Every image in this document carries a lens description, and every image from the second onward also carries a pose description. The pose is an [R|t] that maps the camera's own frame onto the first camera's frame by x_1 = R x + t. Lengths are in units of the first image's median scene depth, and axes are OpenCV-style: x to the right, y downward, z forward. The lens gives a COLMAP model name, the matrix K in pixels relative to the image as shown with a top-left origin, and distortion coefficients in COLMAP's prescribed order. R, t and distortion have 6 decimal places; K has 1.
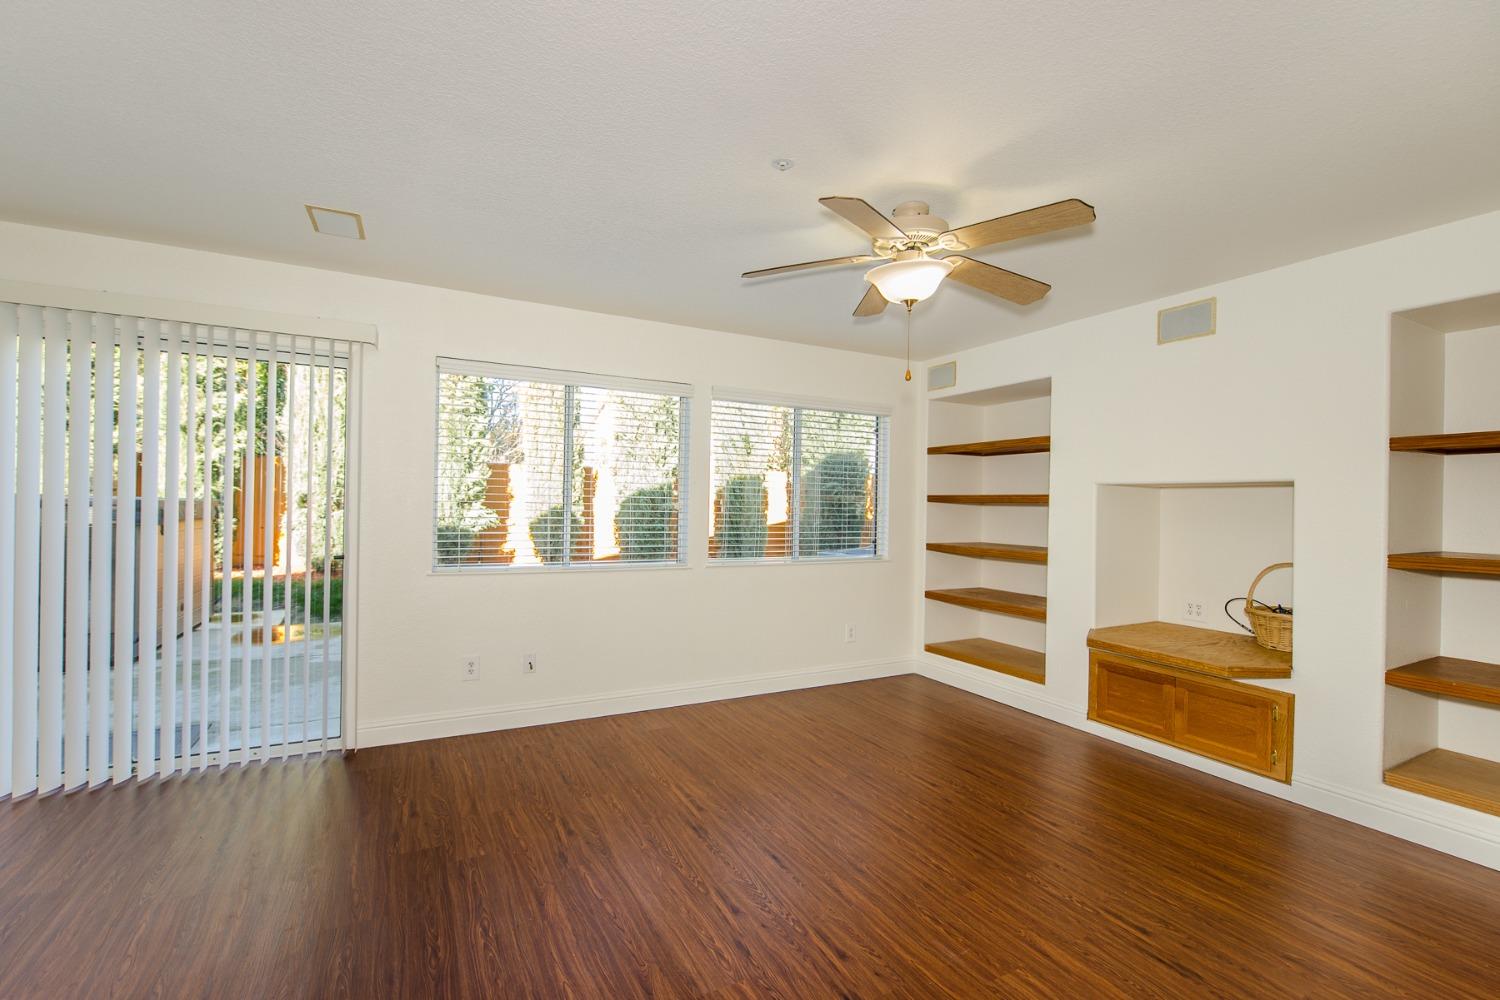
lens RADIAL K [[611.9, 0, 750.0], [0, 611.9, 500.0], [0, 0, 1]] dist [-0.001015, -0.000135]
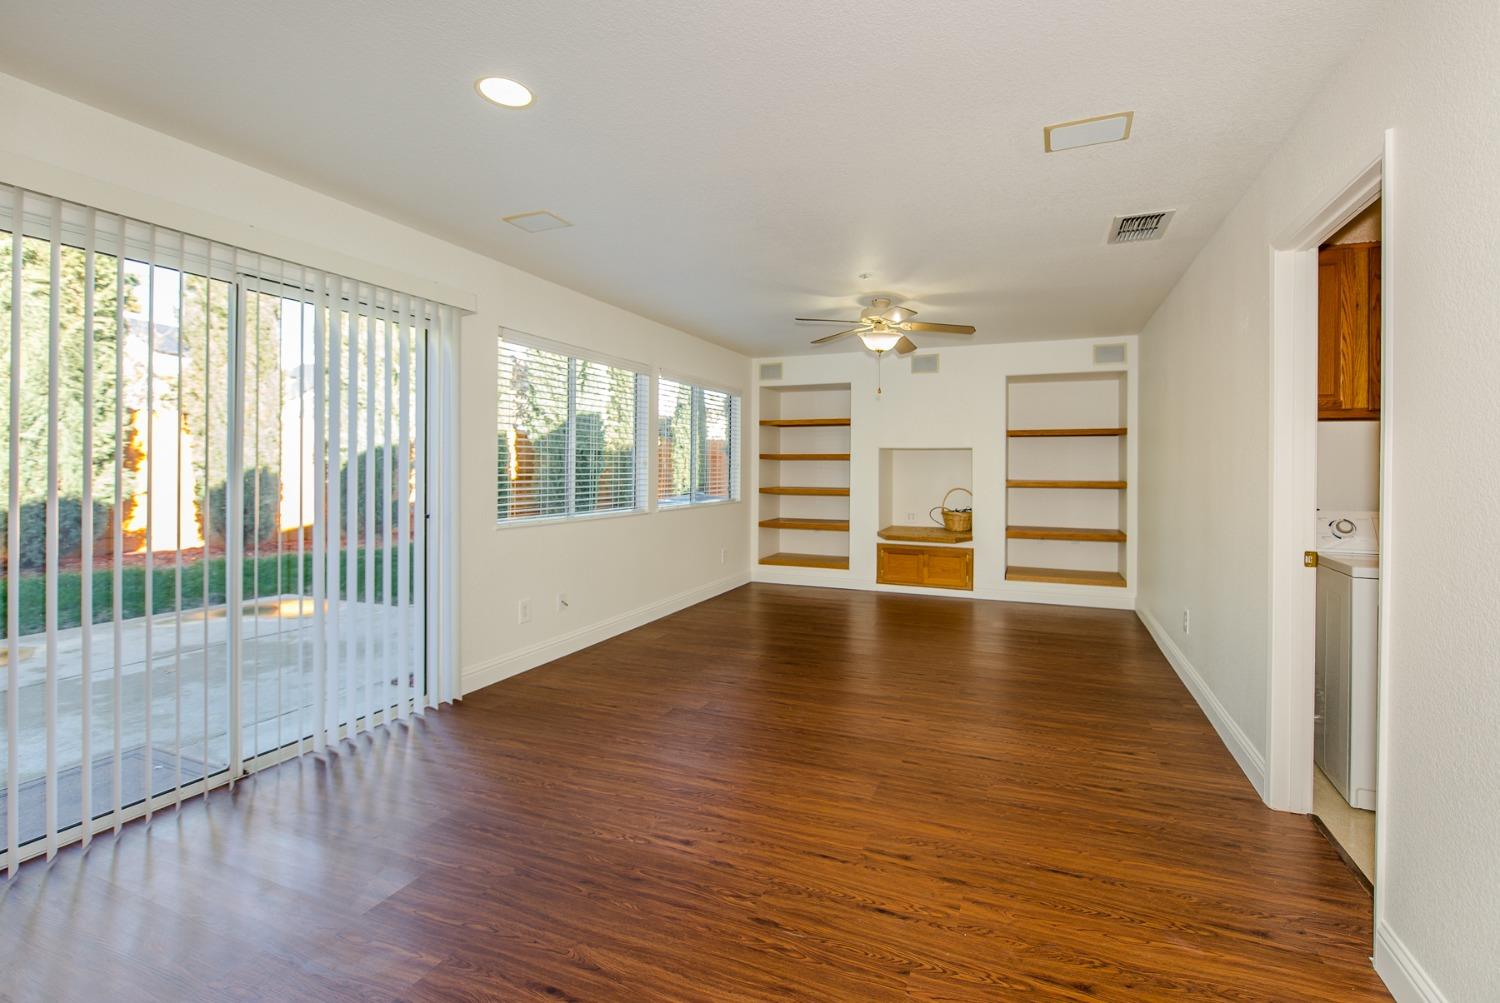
lens RADIAL K [[680.7, 0, 751.7], [0, 680.7, 467.5], [0, 0, 1]] dist [-0.000031, -0.000053]
pose [[0.761299, -0.007073, 0.648362, -0.940947], [0.003266, 0.999970, 0.007074, 0.013892], [-0.648392, -0.003268, 0.761299, -0.230796]]
